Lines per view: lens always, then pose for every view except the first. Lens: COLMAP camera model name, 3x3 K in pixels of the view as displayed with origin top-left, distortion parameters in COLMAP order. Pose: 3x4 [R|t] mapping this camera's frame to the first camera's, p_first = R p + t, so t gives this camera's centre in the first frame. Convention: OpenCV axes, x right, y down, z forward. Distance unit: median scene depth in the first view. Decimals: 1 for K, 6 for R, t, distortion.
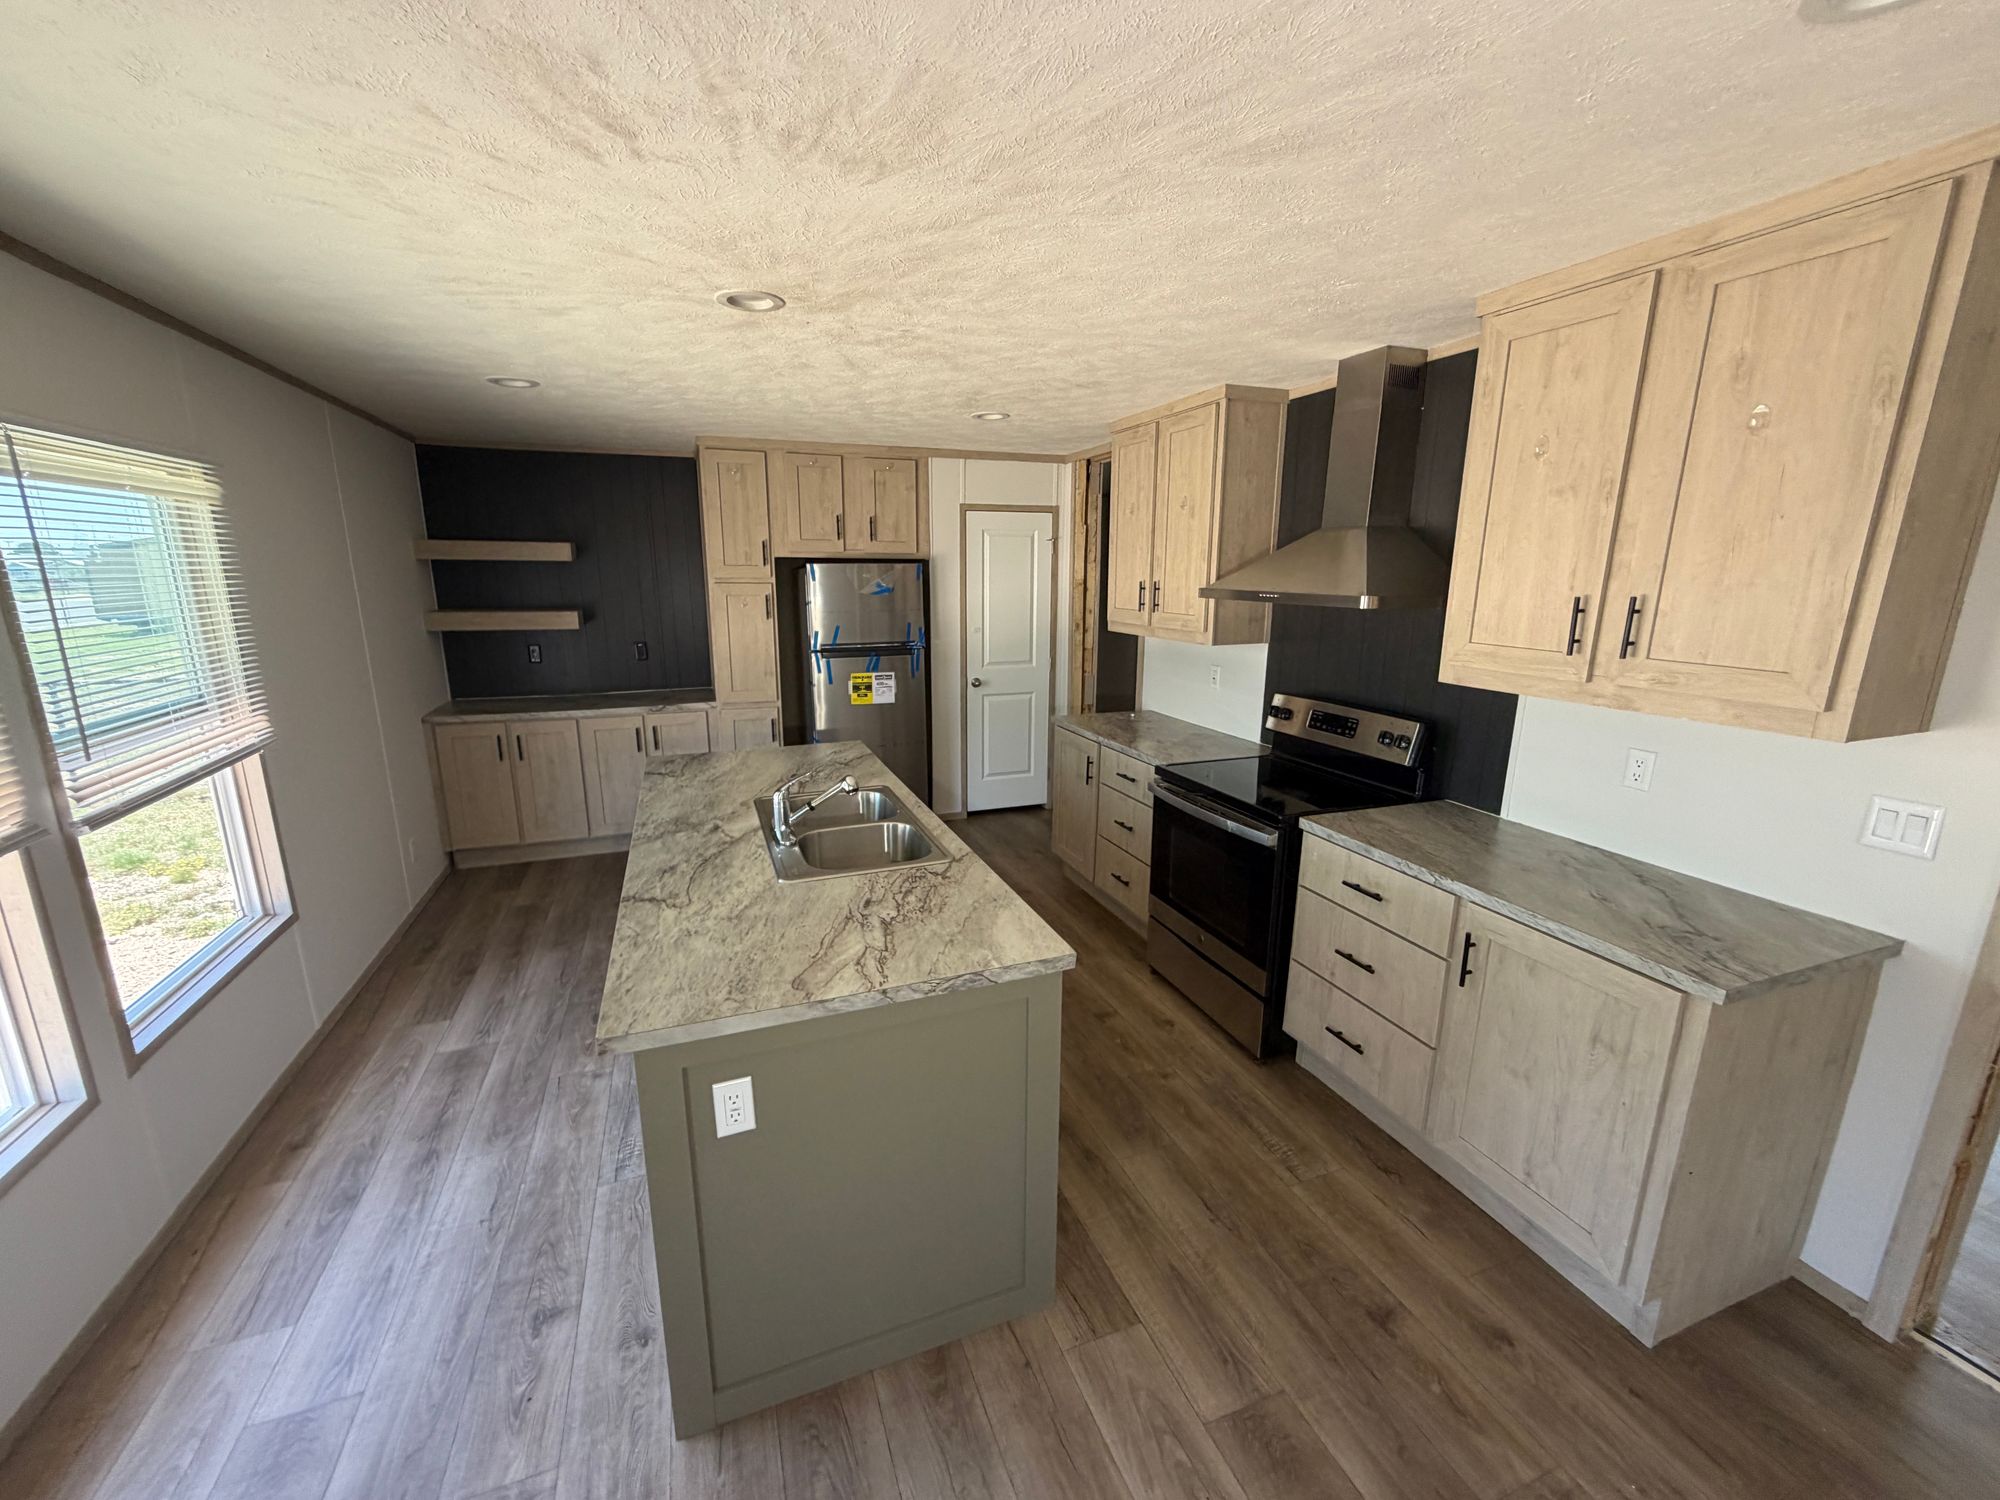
lens RADIAL K [[806.3, 0, 993.0], [0, 806.3, 750.8], [0, 0, 1]] dist [0.002165, 0.000703]
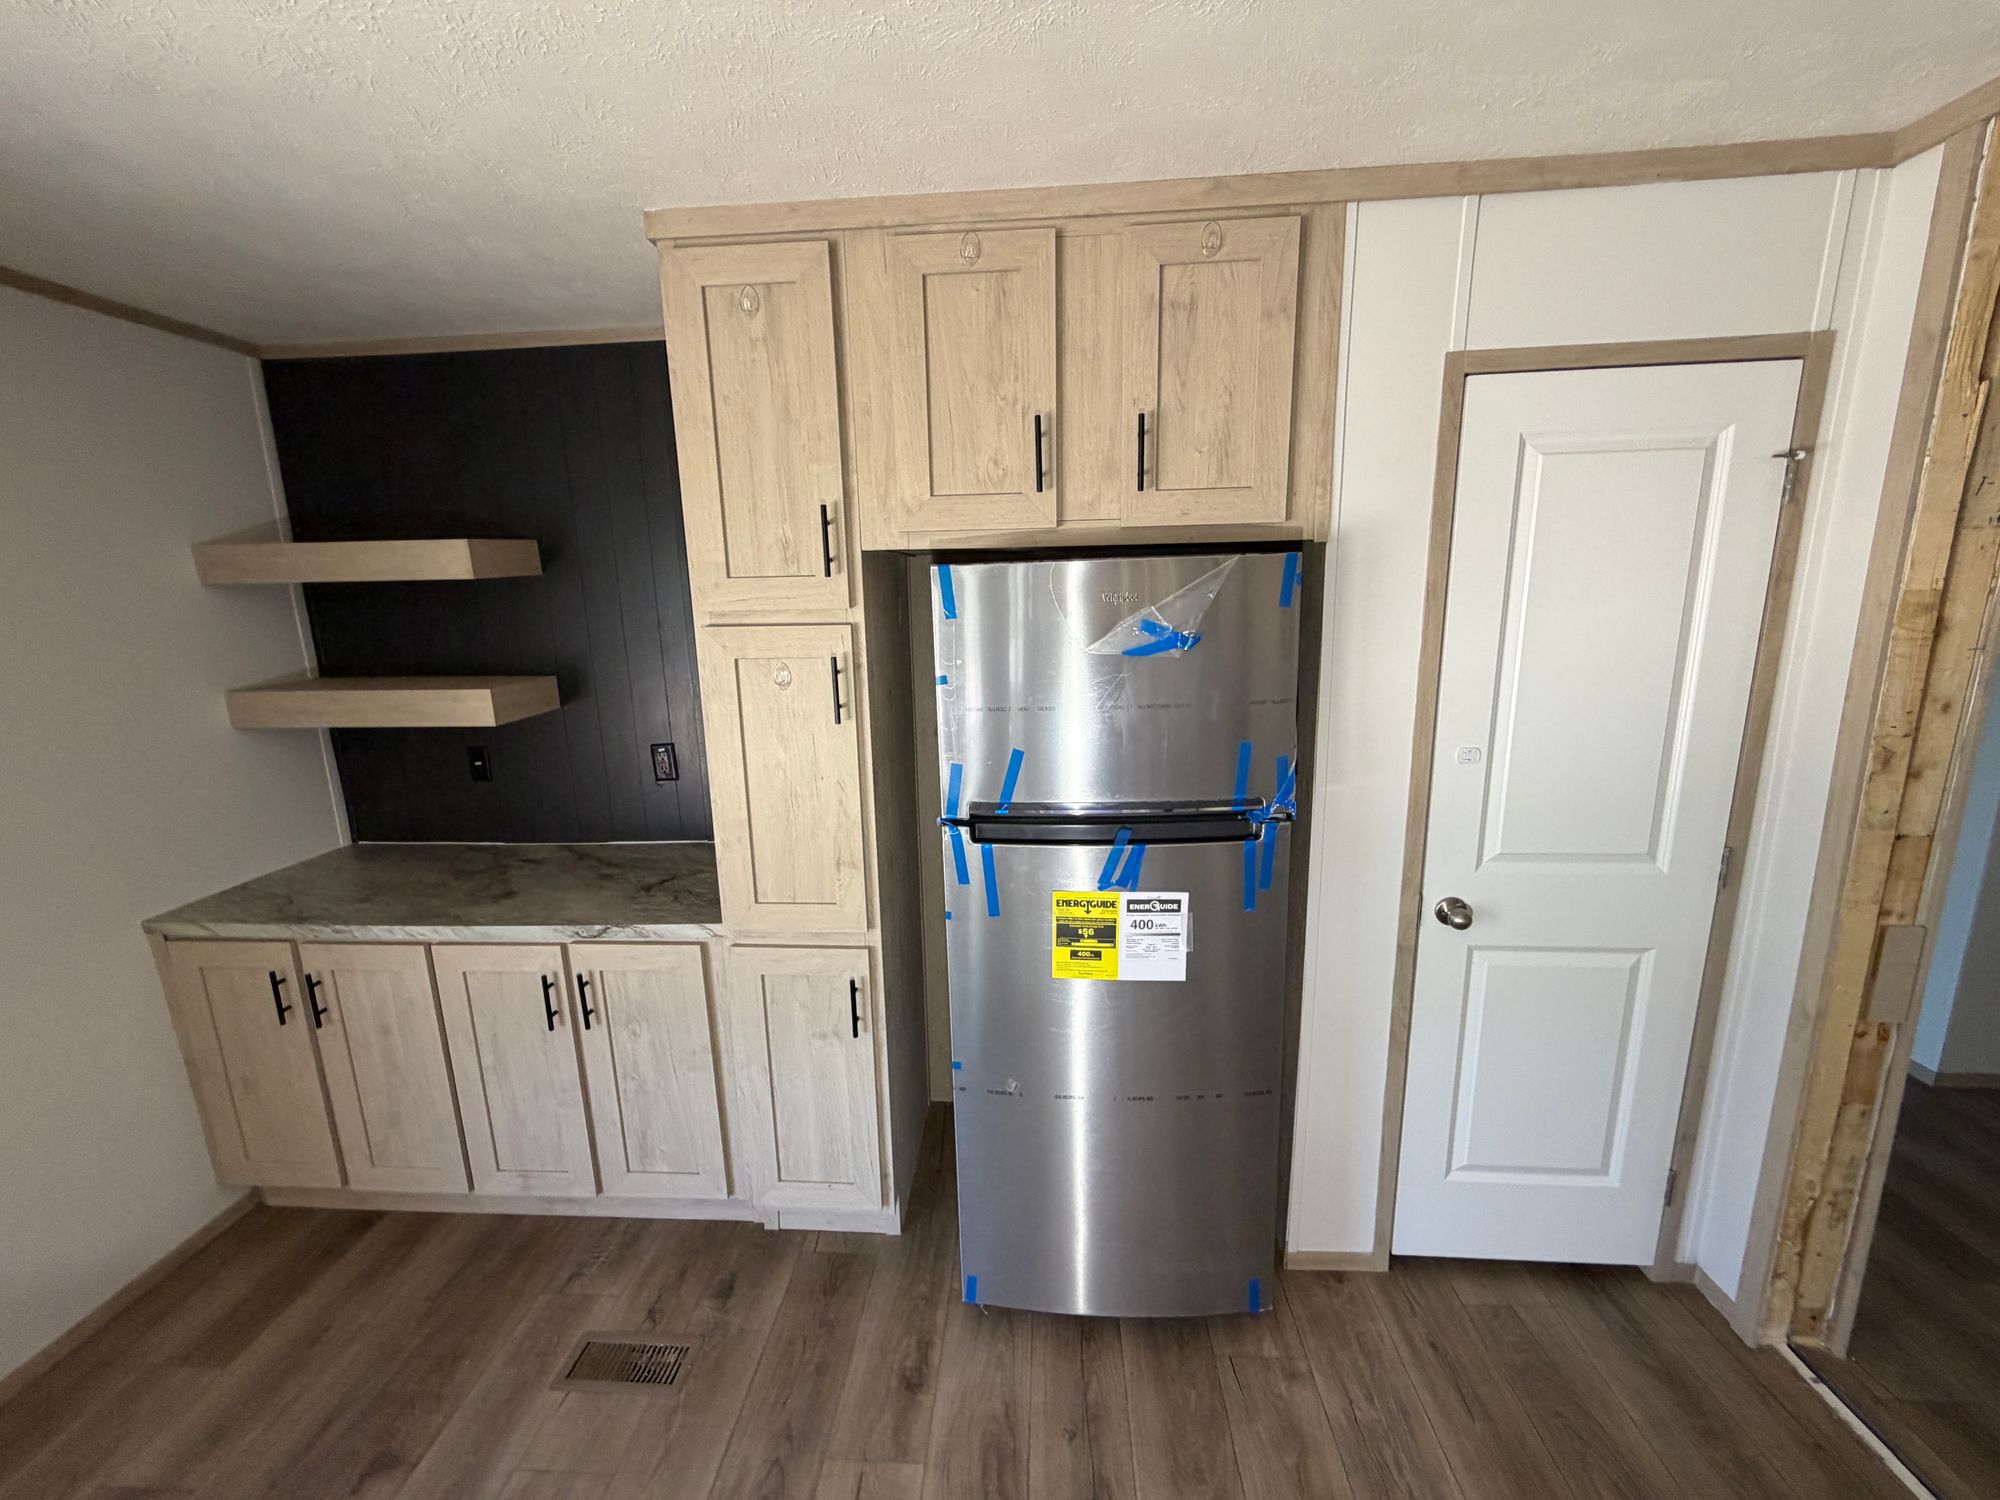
lens RADIAL K [[803.0, 0, 990.3], [0, 803.0, 749.4], [0, 0, 1]] dist [0.000407, -0.000206]
pose [[0.906561, 0.058953, -0.417938, -0.098653], [-0.064978, 0.997887, -0.000185, -0.233117], [0.417044, 0.027324, 0.908476, 1.049744]]
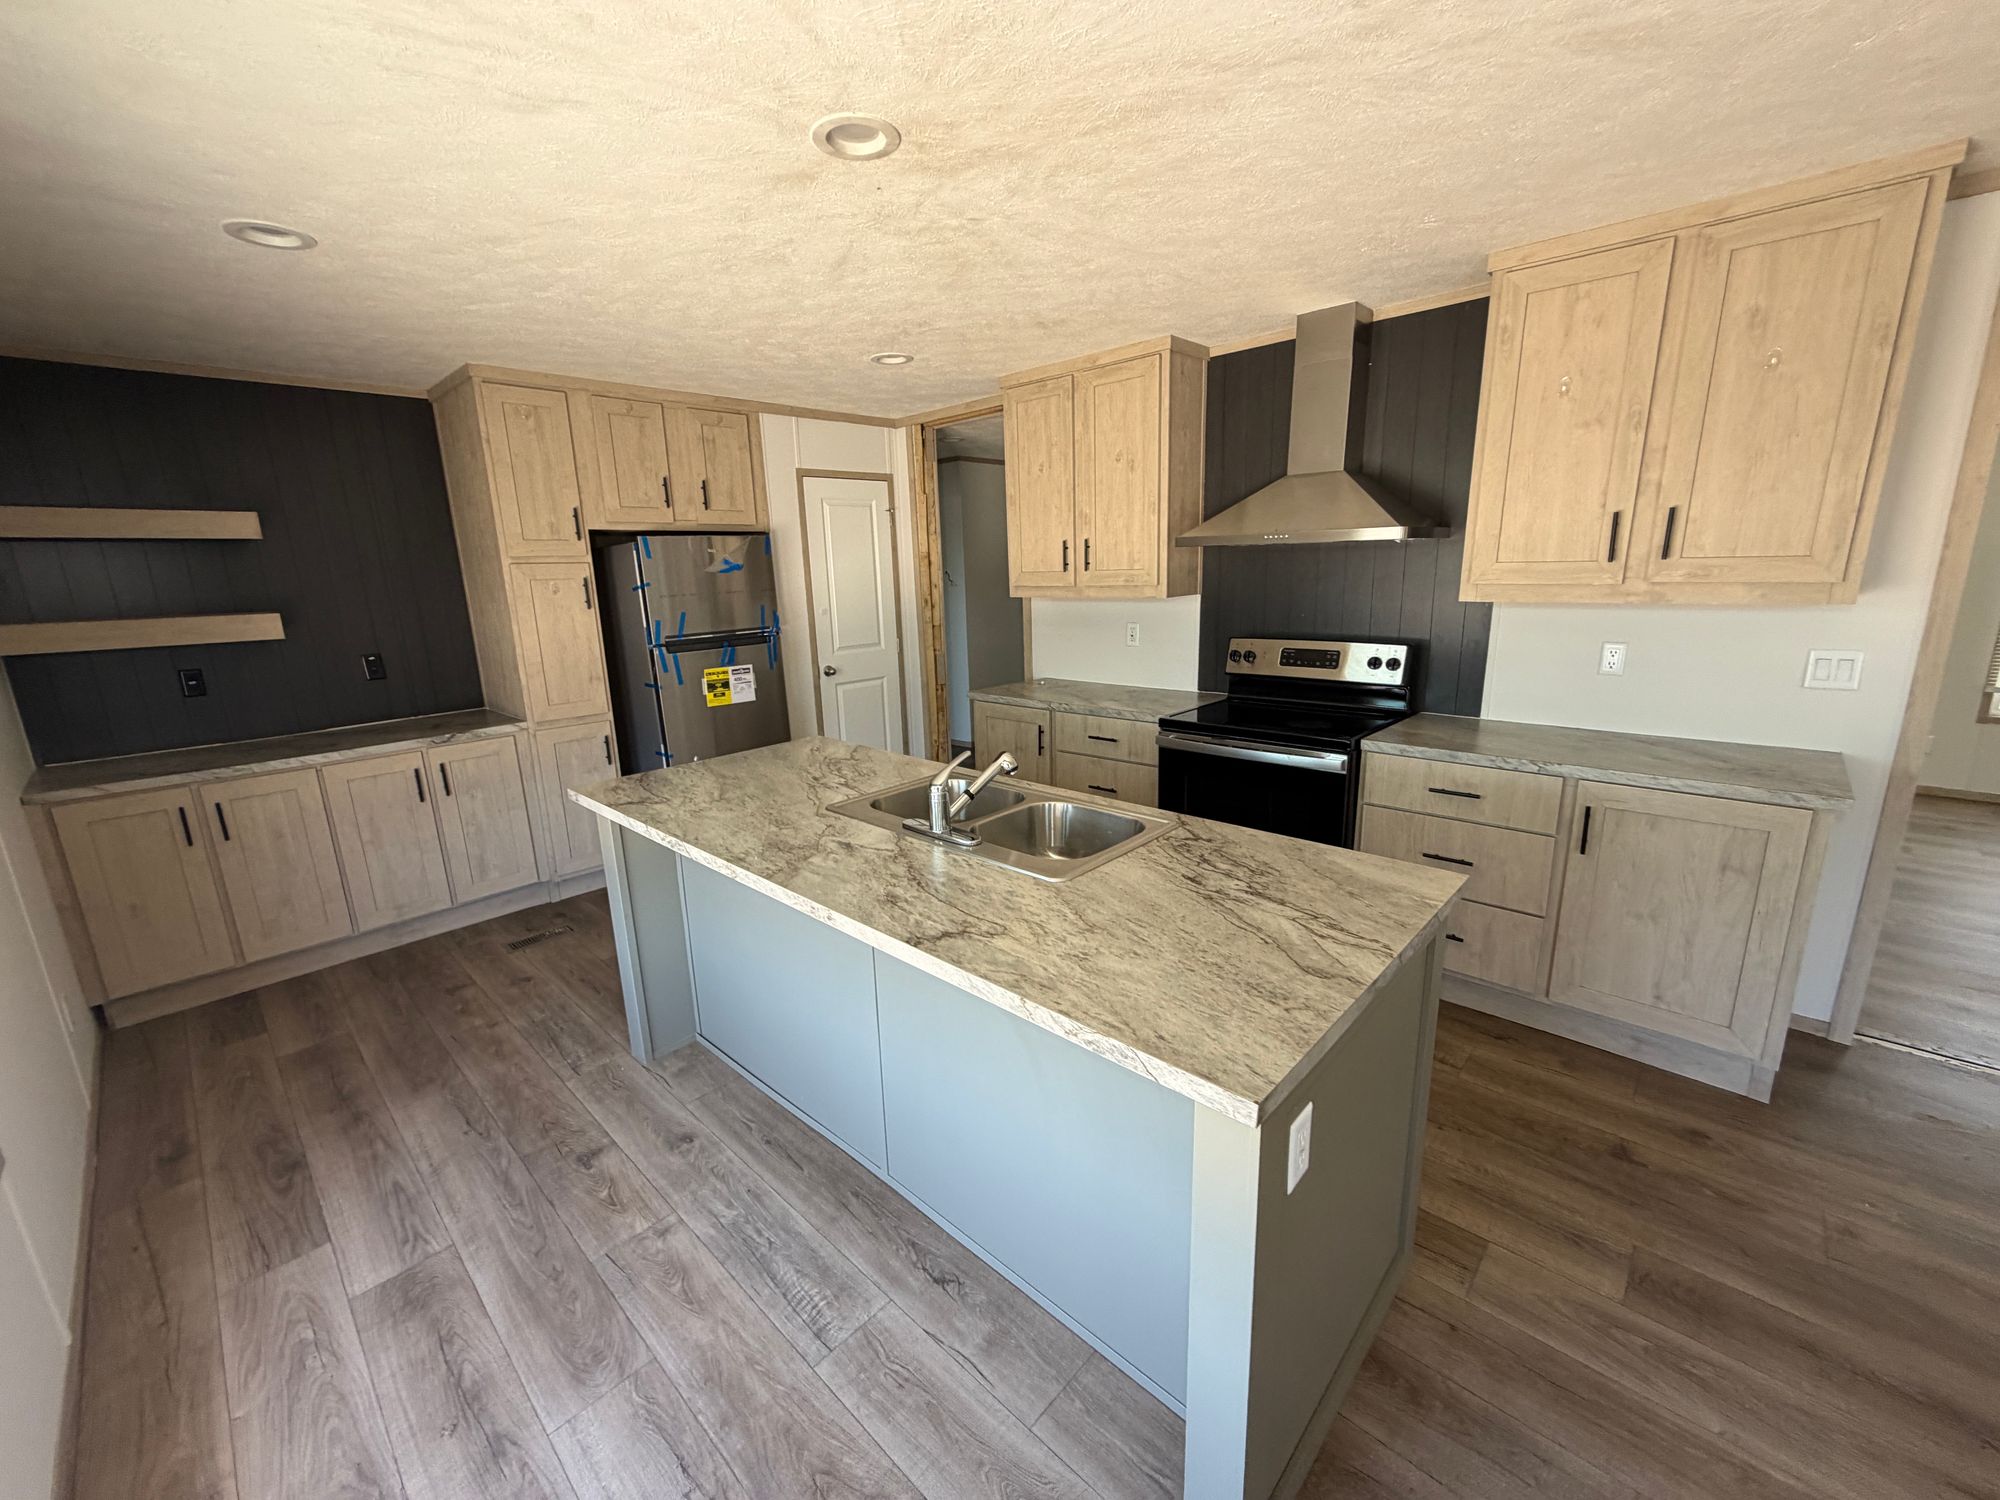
lens RADIAL K [[804.7, 0, 995.2], [0, 804.7, 750.0], [0, 0, 1]] dist [0.001299, 0.000016]
pose [[0.899807, -0.129177, 0.416725, -0.400533], [0.130087, 0.991152, 0.026350, 0.004596], [-0.416442, 0.030501, 0.908651, 0.195616]]
